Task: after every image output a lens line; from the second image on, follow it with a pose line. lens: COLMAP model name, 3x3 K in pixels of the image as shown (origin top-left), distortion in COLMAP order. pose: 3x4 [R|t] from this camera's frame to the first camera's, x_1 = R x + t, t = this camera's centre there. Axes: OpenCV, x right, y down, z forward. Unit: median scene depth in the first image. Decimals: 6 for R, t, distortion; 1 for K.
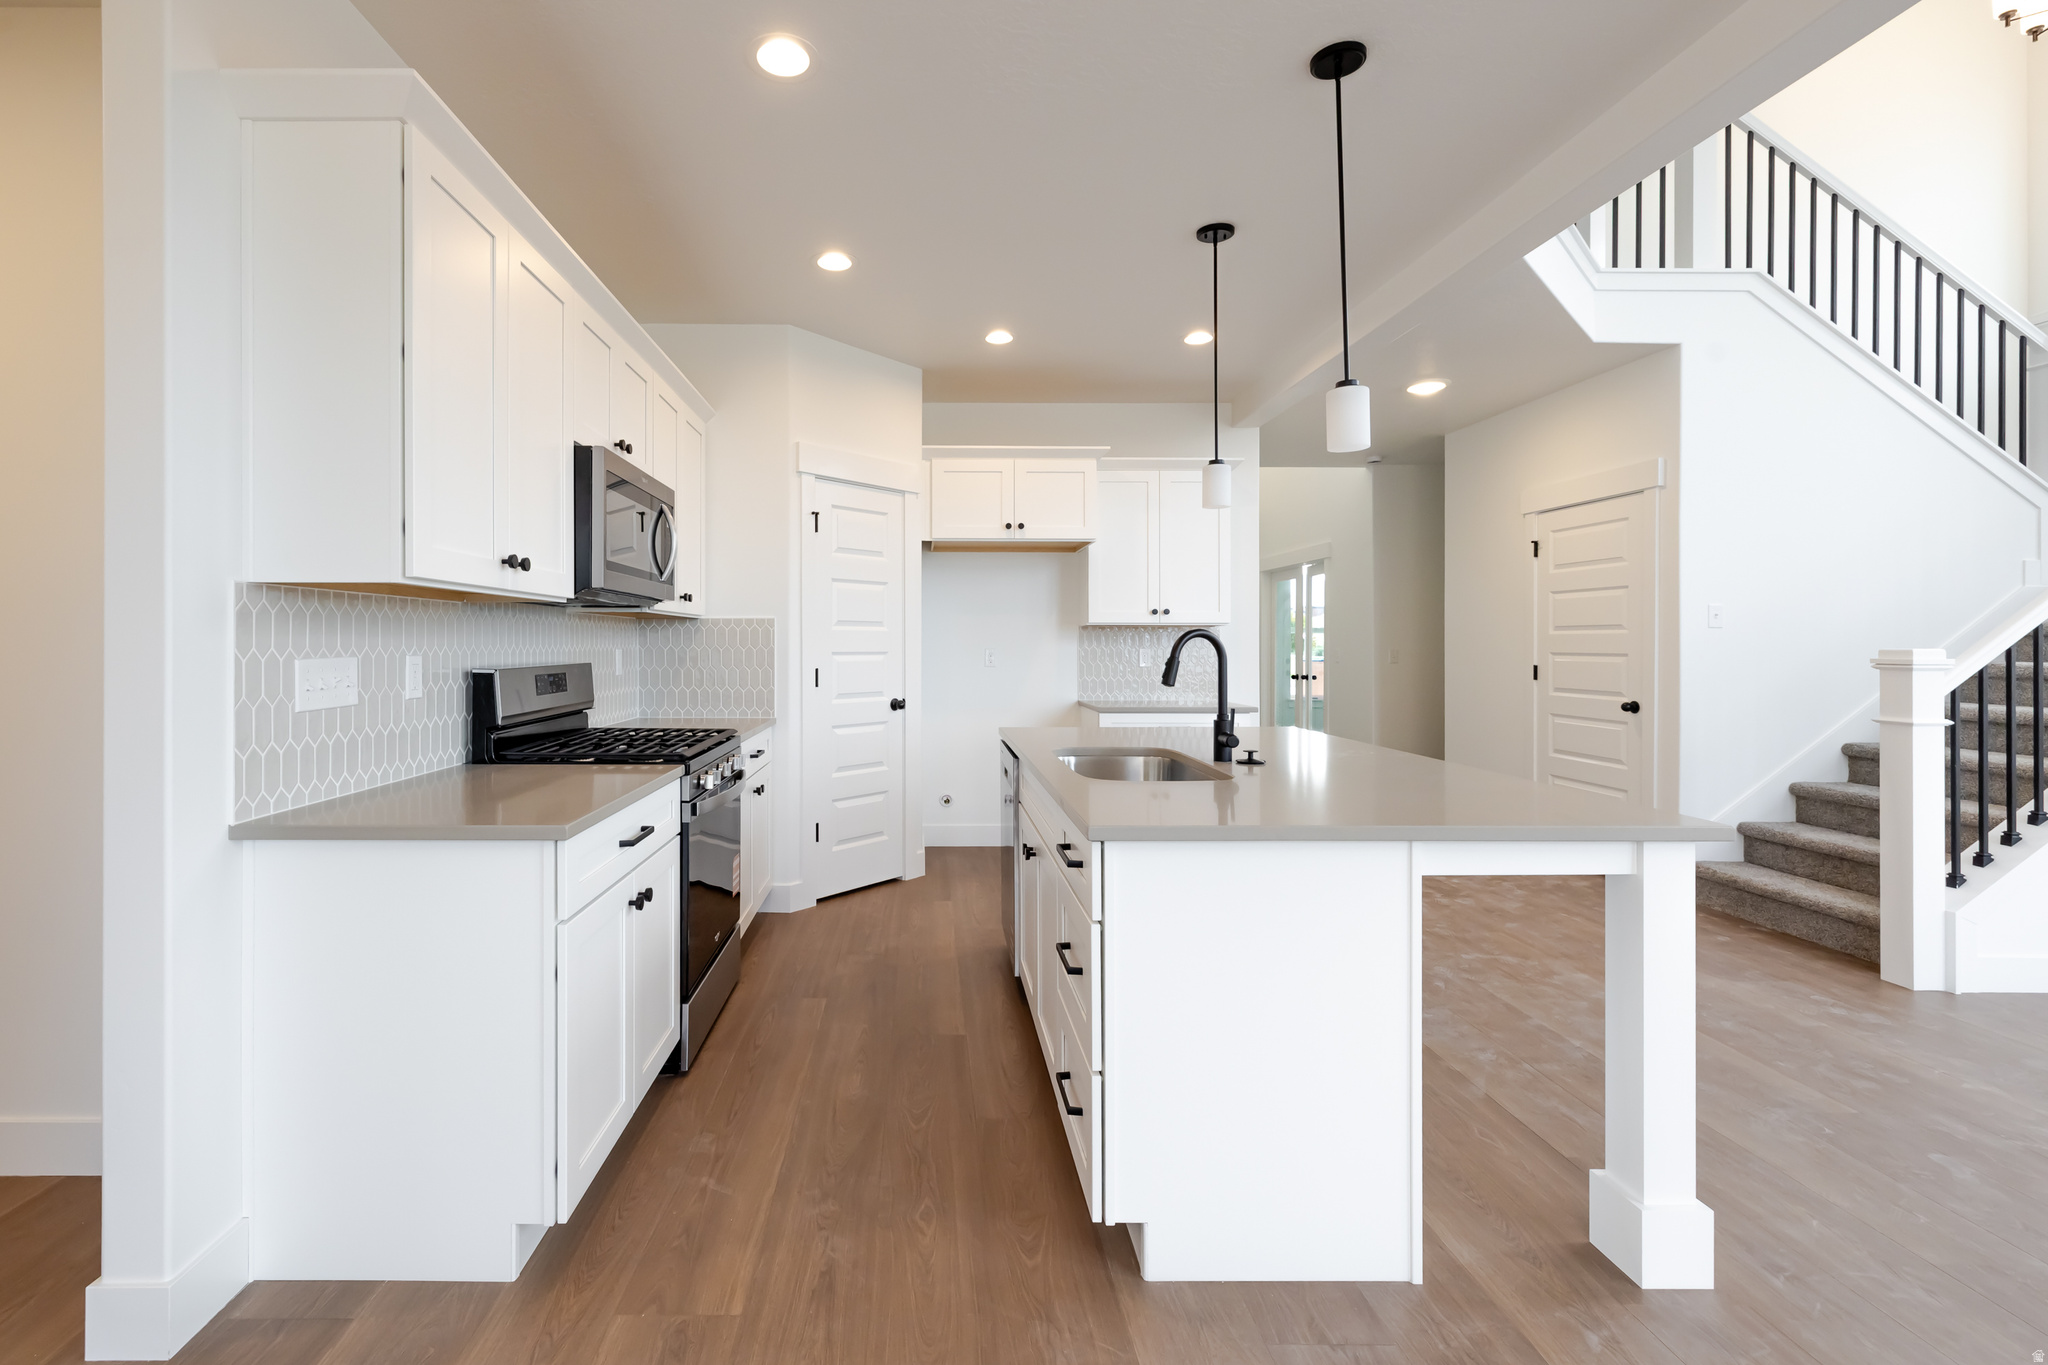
lens RADIAL K [[906.5, 0, 918.6], [0, 906.5, 643.7], [0, 0, 1]] dist [-0.001077, 0.000536]
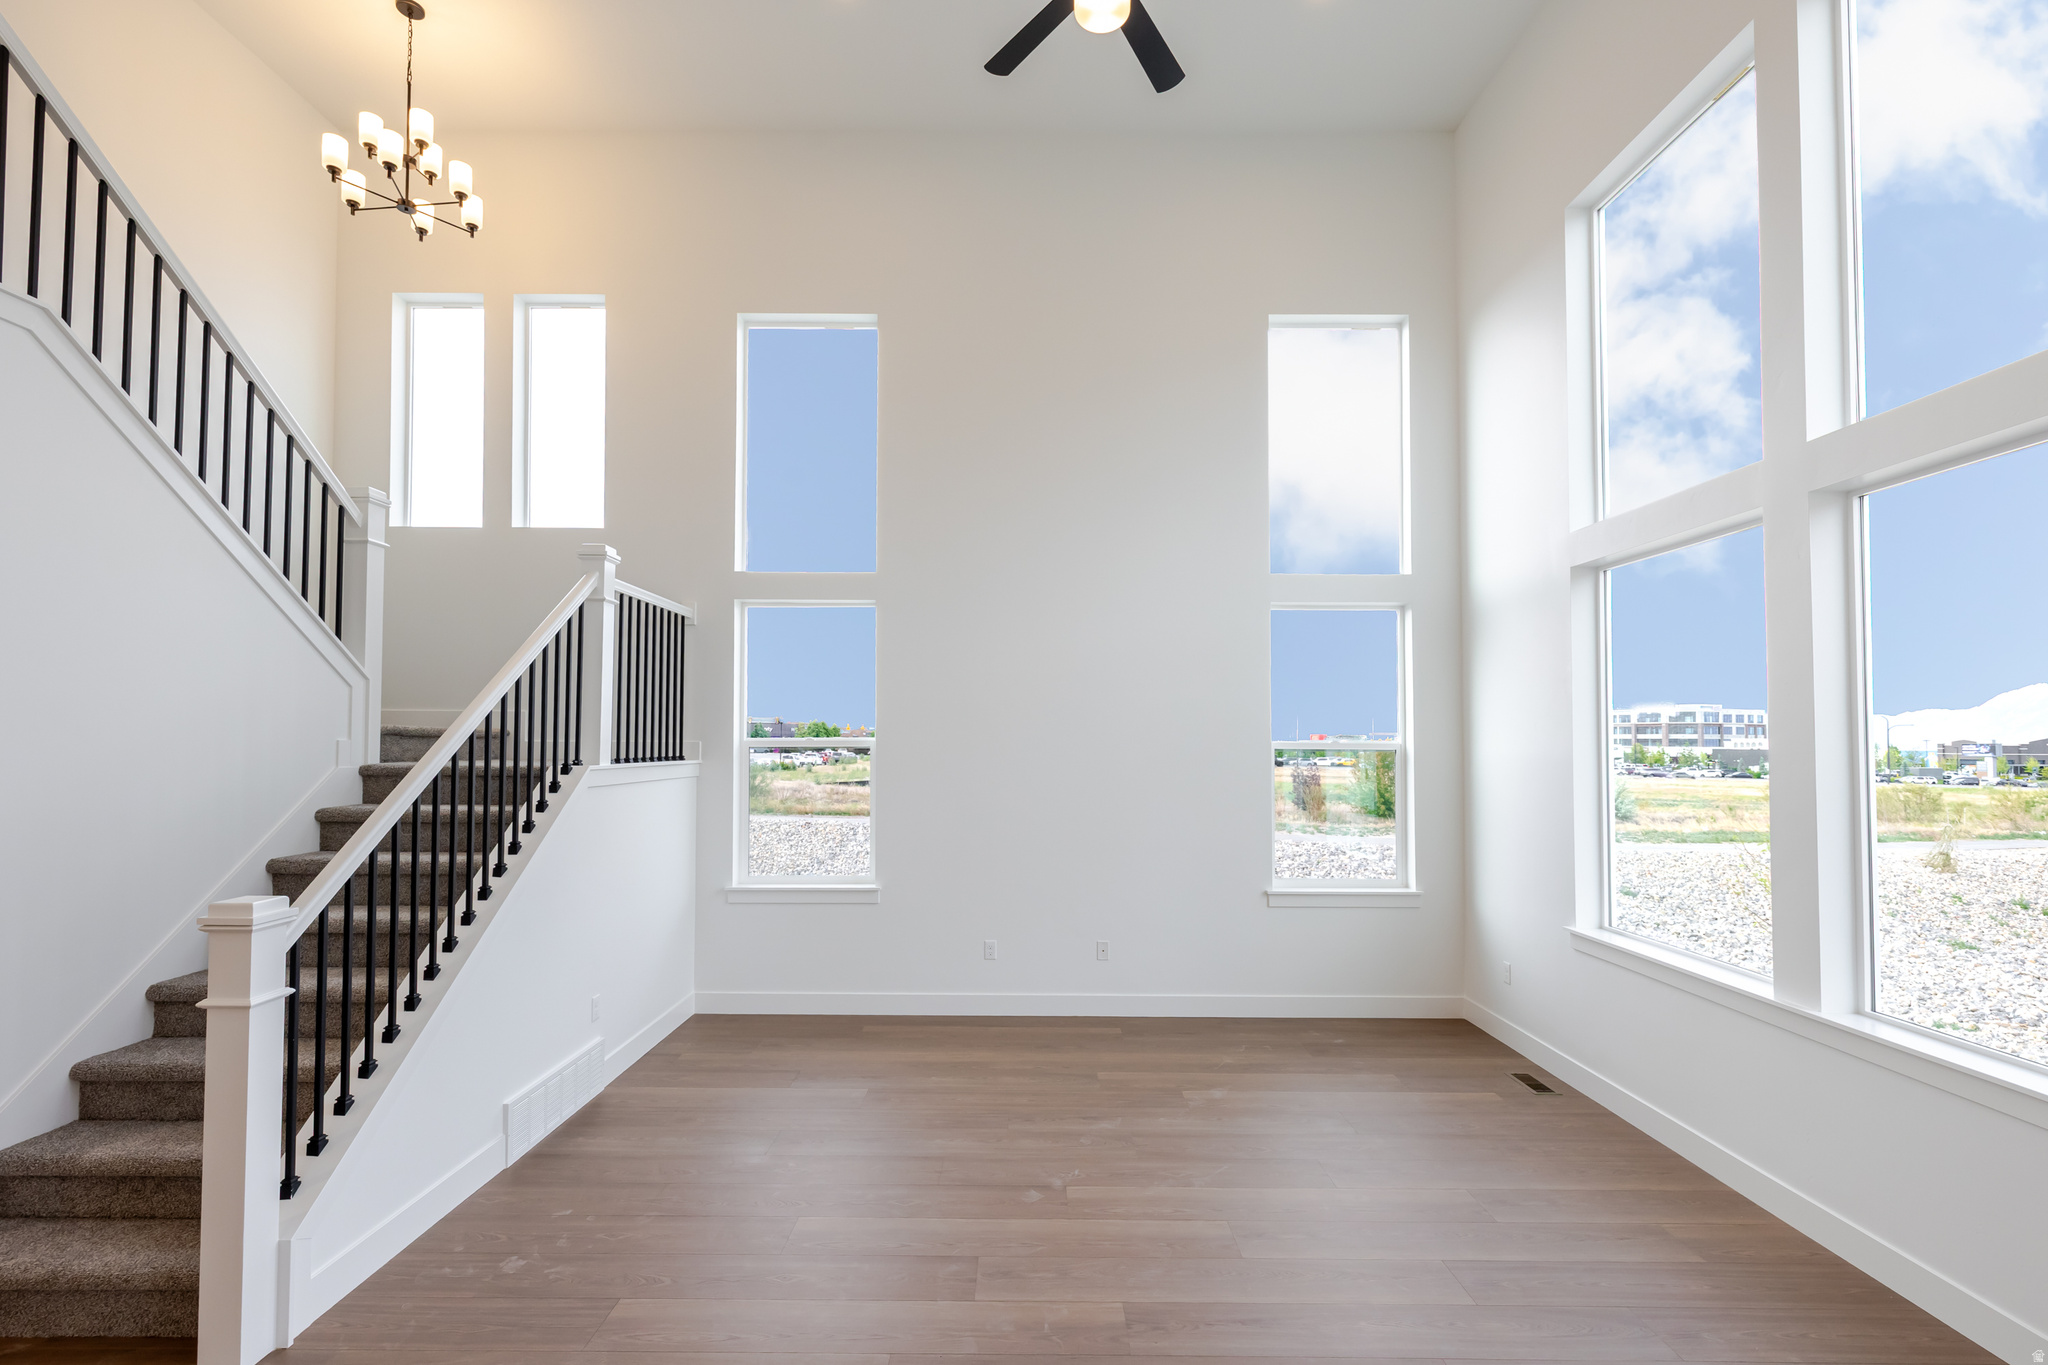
lens RADIAL K [[907.1, 0, 1027.2], [0, 907.1, 713.7], [0, 0, 1]] dist [0.001364, -0.000083]
pose [[-0.002151, 0.027802, 0.999611, 0.309986], [-0.003479, 0.999607, -0.027809, -0.112606], [-0.999992, -0.003538, -0.002053, 0.325942]]
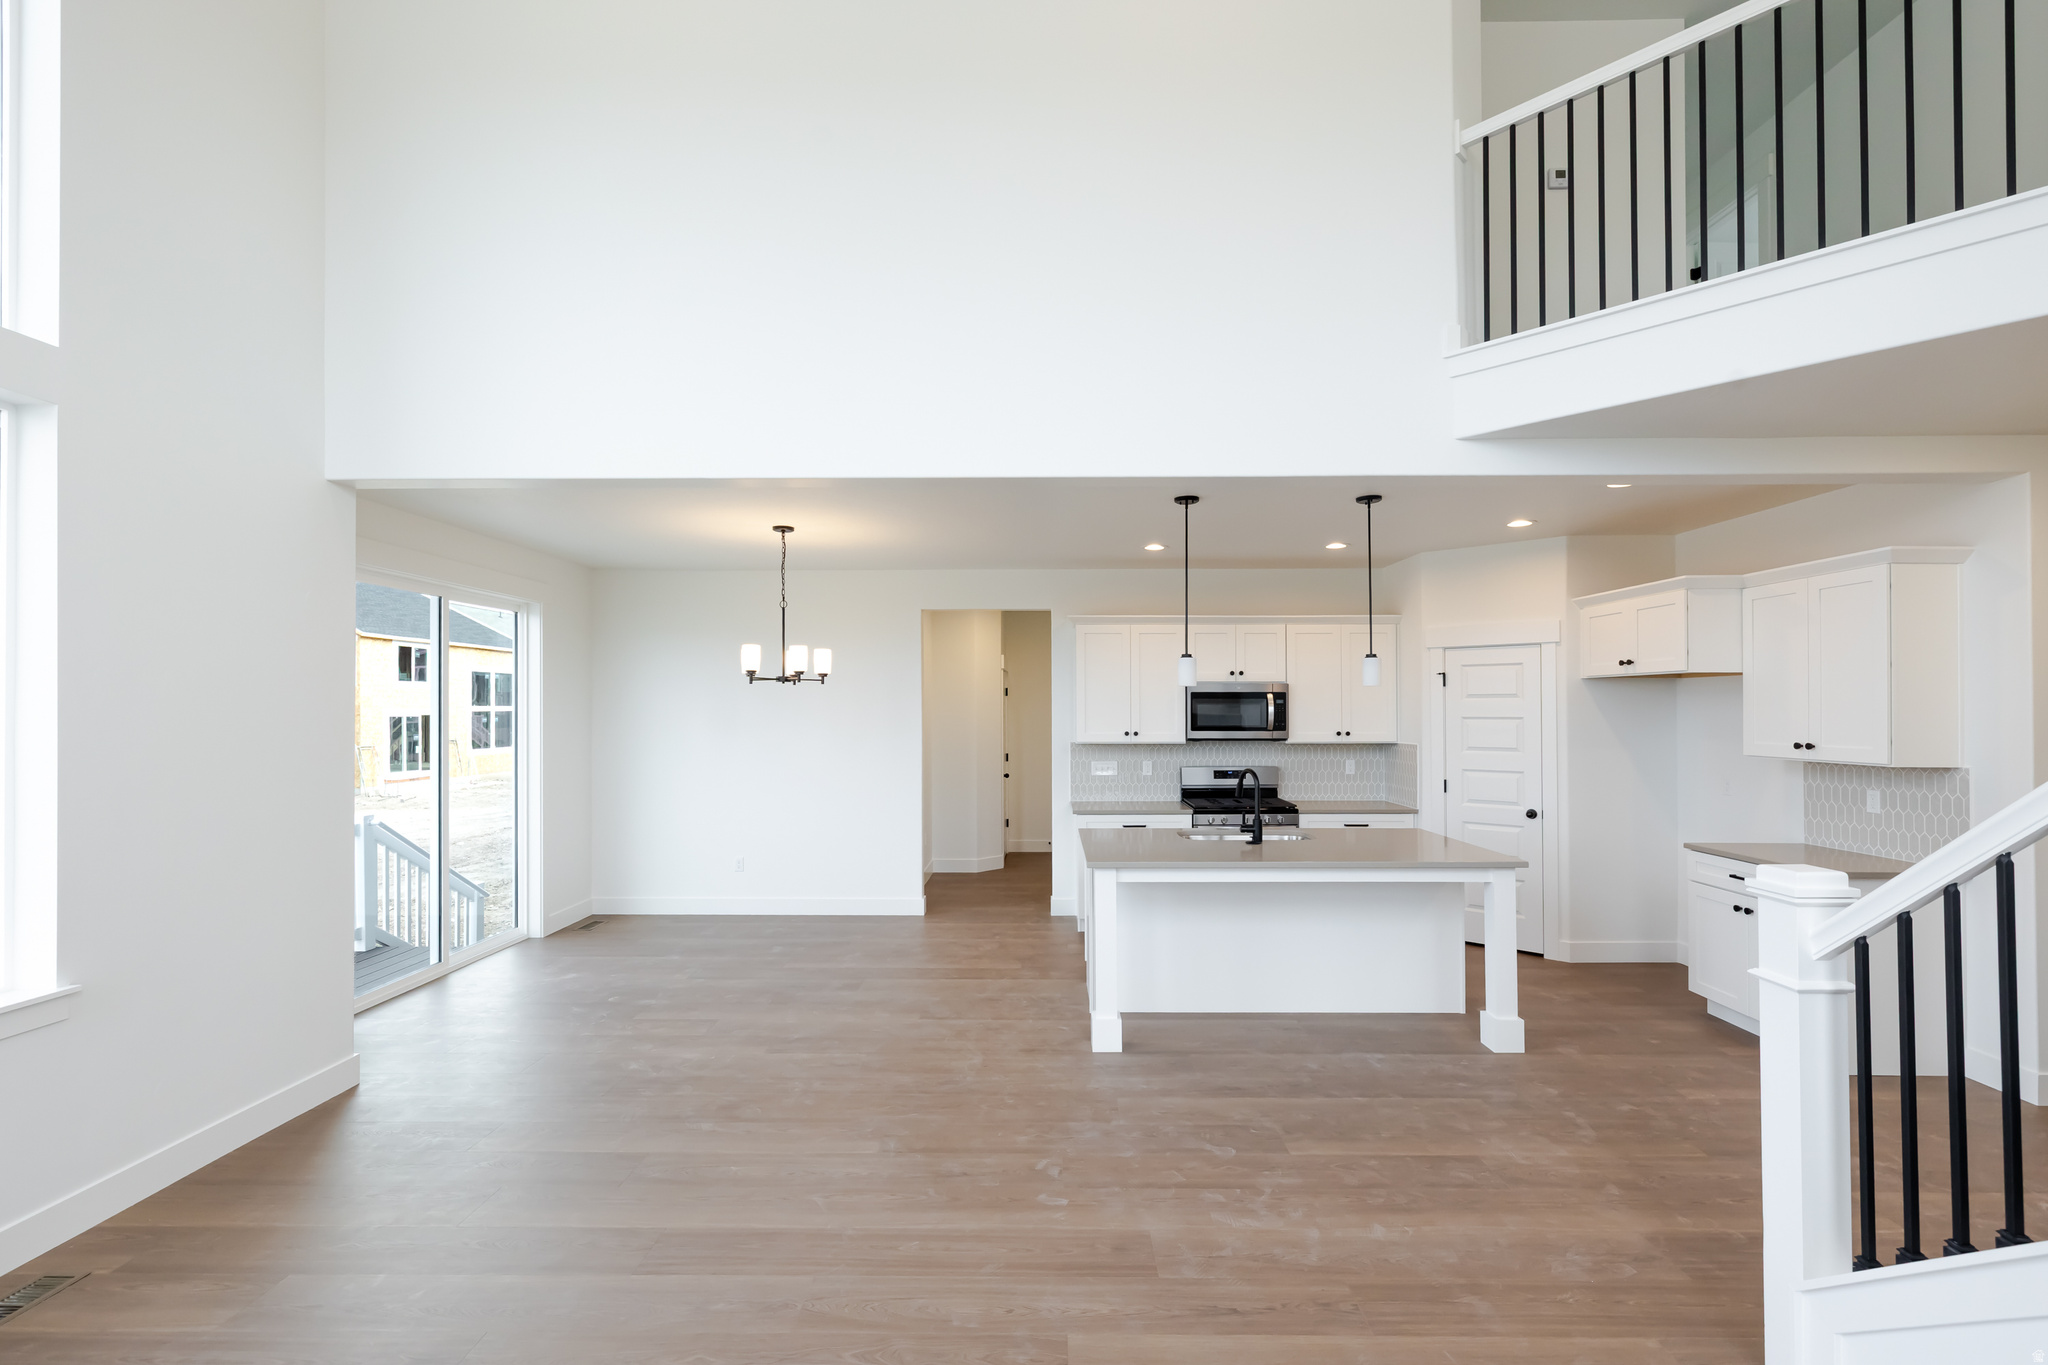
lens RADIAL K [[891.8, 0, 1040.5], [0, 891.8, 703.6], [0, 0, 1]] dist [0.000958, 0.000318]
pose [[-0.000486, -0.010368, -0.999946, 1.540214], [0.001484, 0.999945, -0.010369, -0.094093], [0.999999, -0.001489, -0.000471, 0.404098]]
